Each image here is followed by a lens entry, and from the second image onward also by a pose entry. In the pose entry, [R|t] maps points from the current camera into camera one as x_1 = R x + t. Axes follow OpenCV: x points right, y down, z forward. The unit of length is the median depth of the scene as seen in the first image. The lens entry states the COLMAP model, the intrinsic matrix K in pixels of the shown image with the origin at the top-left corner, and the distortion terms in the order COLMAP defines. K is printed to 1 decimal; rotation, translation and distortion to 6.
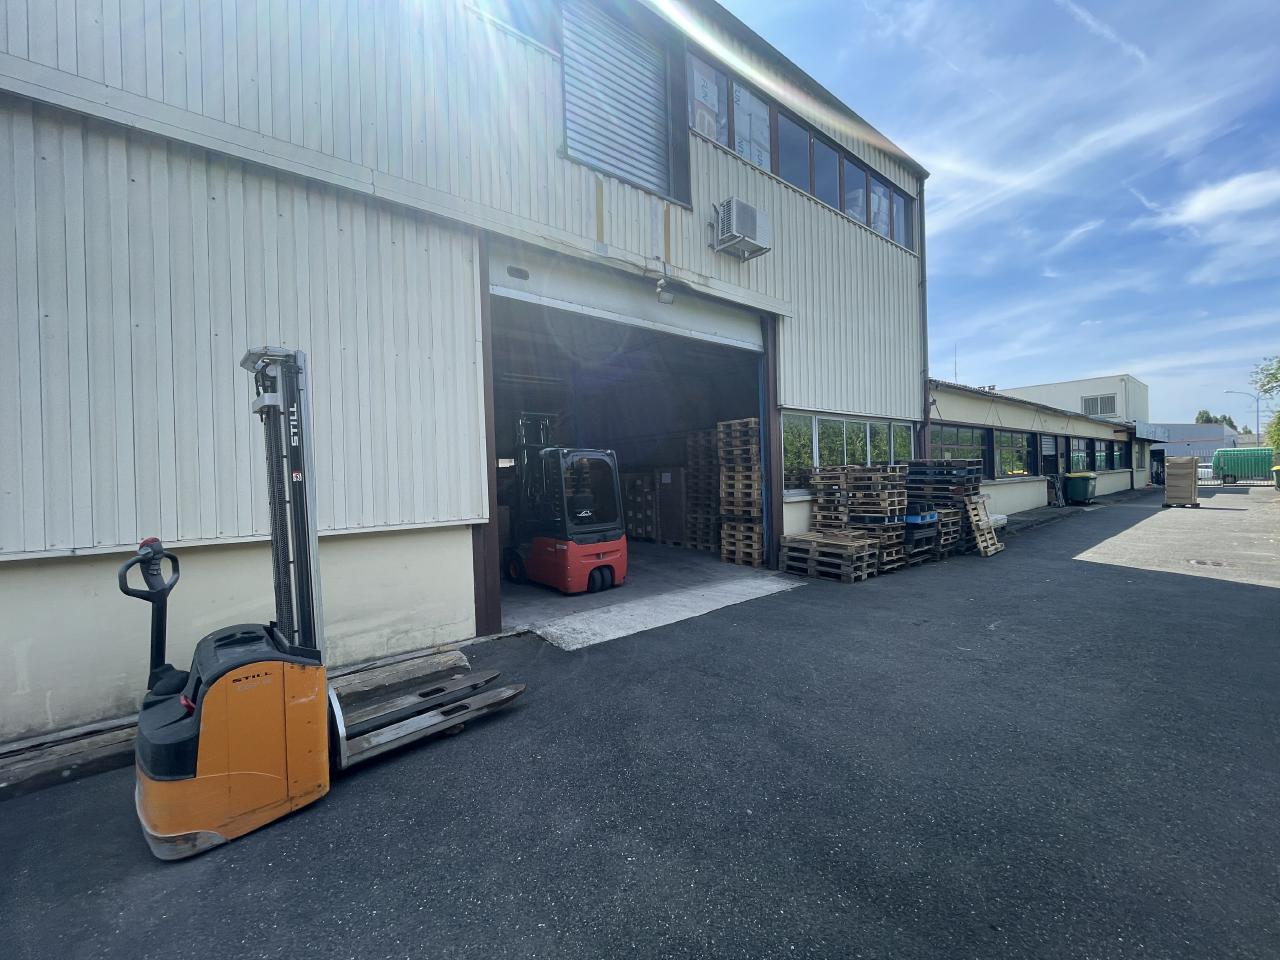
lens RADIAL K [[516.3, 0, 640.0], [0, 516.3, 480.0], [0, 0, 1]] dist [-0.002879, 0.000008]
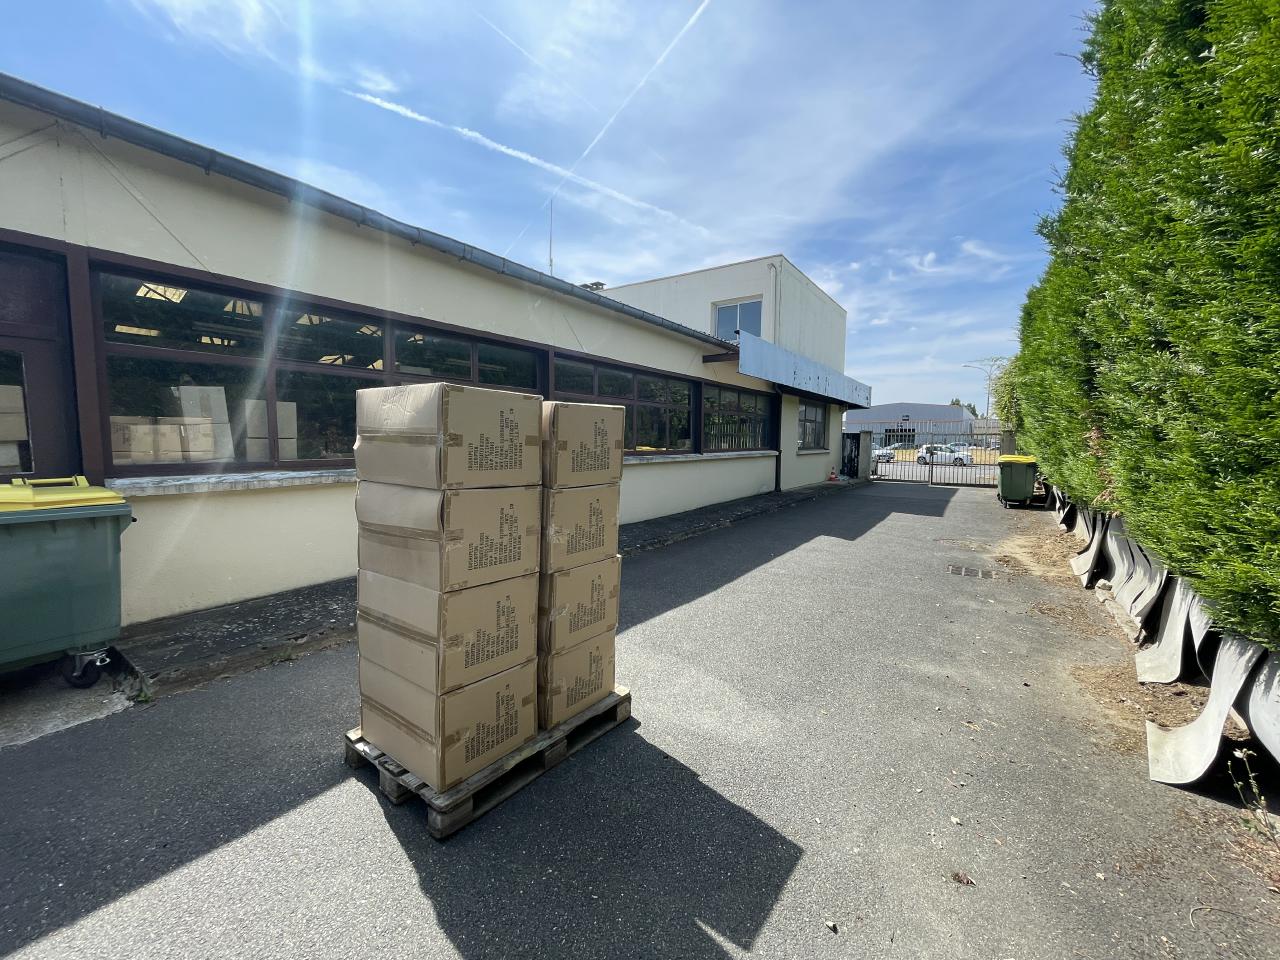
lens RADIAL K [[516.3, 0, 640.0], [0, 516.3, 480.0], [0, 0, 1]] dist [-0.002879, 0.000008]
pose [[0.959592, 0.013824, 0.281054, 0.658549], [-0.033716, 0.997245, 0.066066, -0.020951], [-0.279367, -0.072873, 0.957415, 0.538010]]
